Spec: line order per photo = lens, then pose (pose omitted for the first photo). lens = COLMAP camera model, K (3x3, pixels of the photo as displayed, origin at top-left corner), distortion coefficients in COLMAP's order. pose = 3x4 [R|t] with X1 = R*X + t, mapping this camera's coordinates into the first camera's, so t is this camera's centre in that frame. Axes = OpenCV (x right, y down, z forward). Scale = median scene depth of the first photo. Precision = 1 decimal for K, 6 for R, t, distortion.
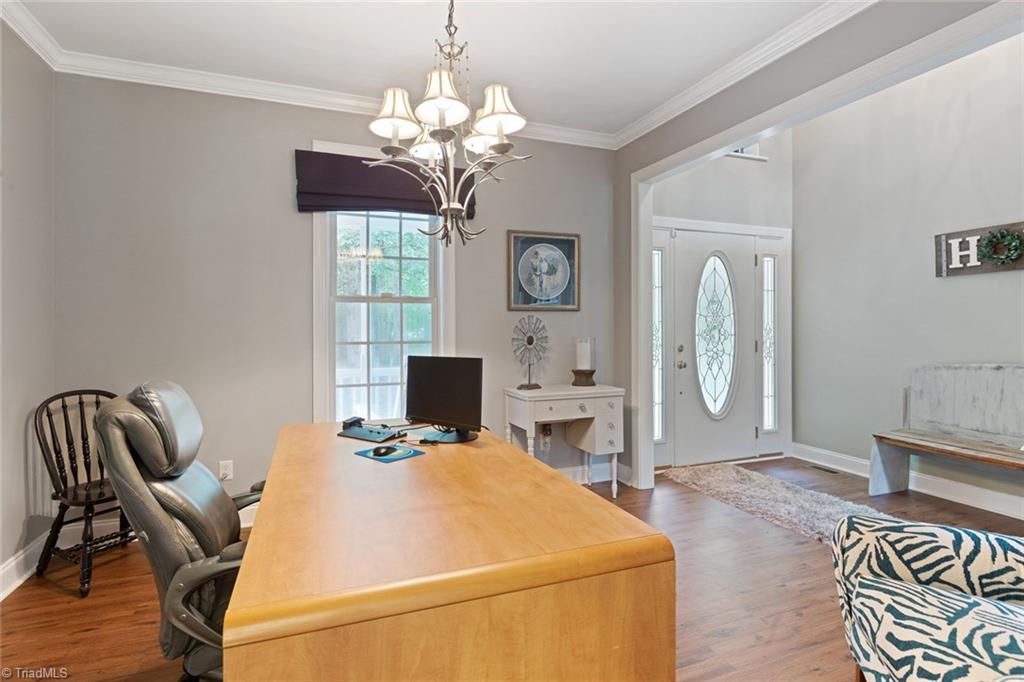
lens RADIAL K [[503.9, 0, 508.3], [0, 503.9, 327.4], [0, 0, 1]] dist [-0.003974, 0.000802]
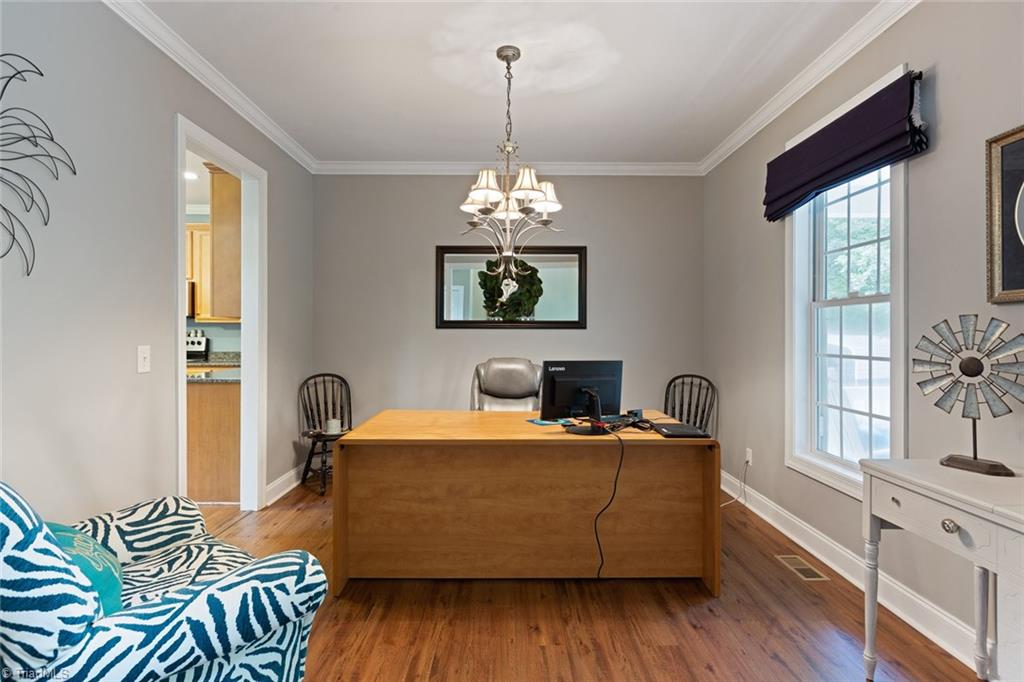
lens RADIAL K [[503.9, 0, 511.1], [0, 503.9, 336.8], [0, 0, 1]] dist [-0.003974, 0.000802]
pose [[-0.348686, 0.005595, -0.937223, 0.622646], [0.001950, 0.999984, 0.005245, -0.005389], [0.937237, 0.000001, -0.348692, 0.745083]]
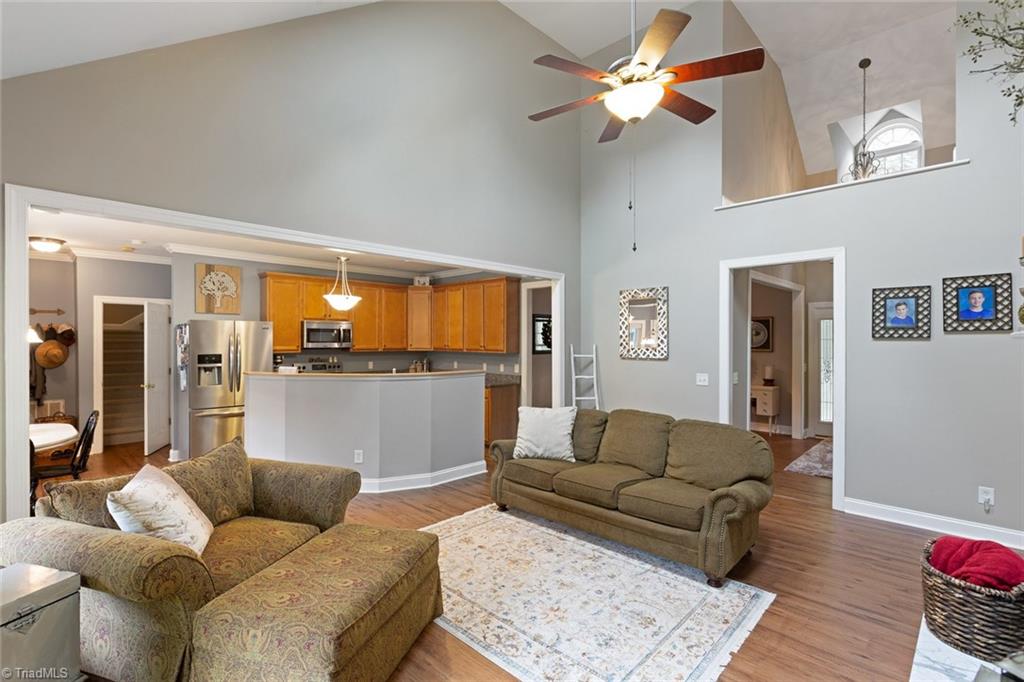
lens RADIAL K [[461.5, 0, 509.9], [0, 461.5, 341.0], [0, 0, 1]] dist [-0.003551, 0.000969]
pose [[0.426336, 0.003399, -0.904559, 1.572440], [0.000900, 0.999991, 0.004181, -0.096653], [0.904564, -0.002596, 0.426329, -0.930529]]
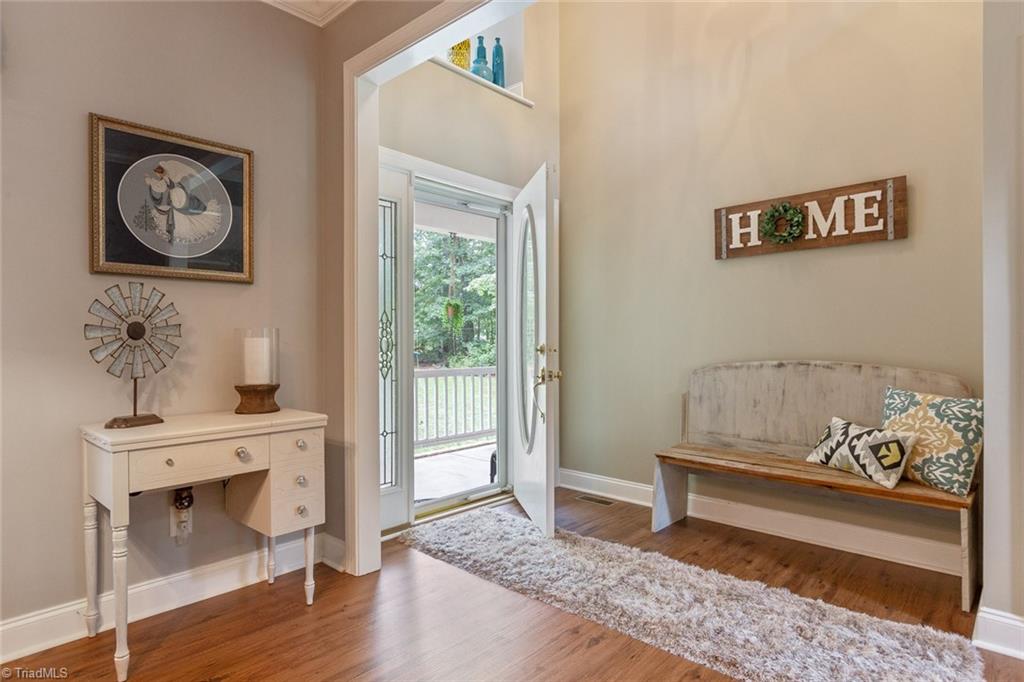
lens RADIAL K [[574.3, 0, 509.7], [0, 574.3, 341.9], [0, 0, 1]] dist [0.004739, 0.000227]
pose [[0.895046, -0.001103, 0.445973, 0.120868], [-0.000801, 0.999991, 0.004081, 0.033976], [-0.445973, -0.004010, 0.895037, 0.302740]]
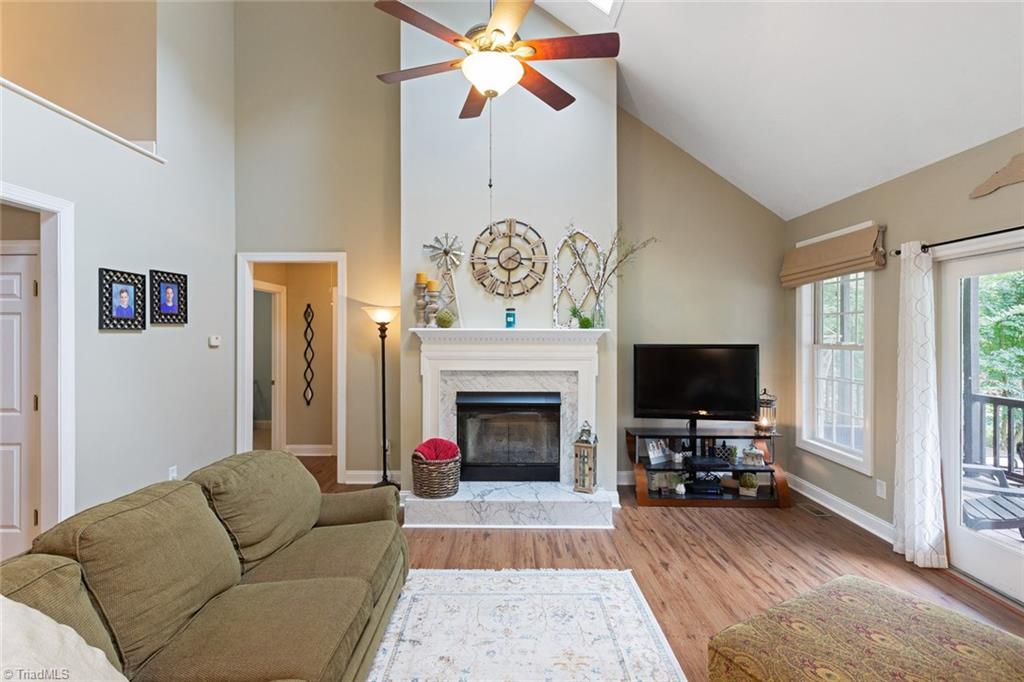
lens RADIAL K [[461.5, 0, 506.1], [0, 461.5, 330.5], [0, 0, 1]] dist [-0.003551, 0.000969]
pose [[0.373827, 0.004706, 0.927487, 0.403975], [-0.003829, 0.999986, -0.003530, -0.096502], [-0.927491, -0.002232, 0.373840, -0.716734]]
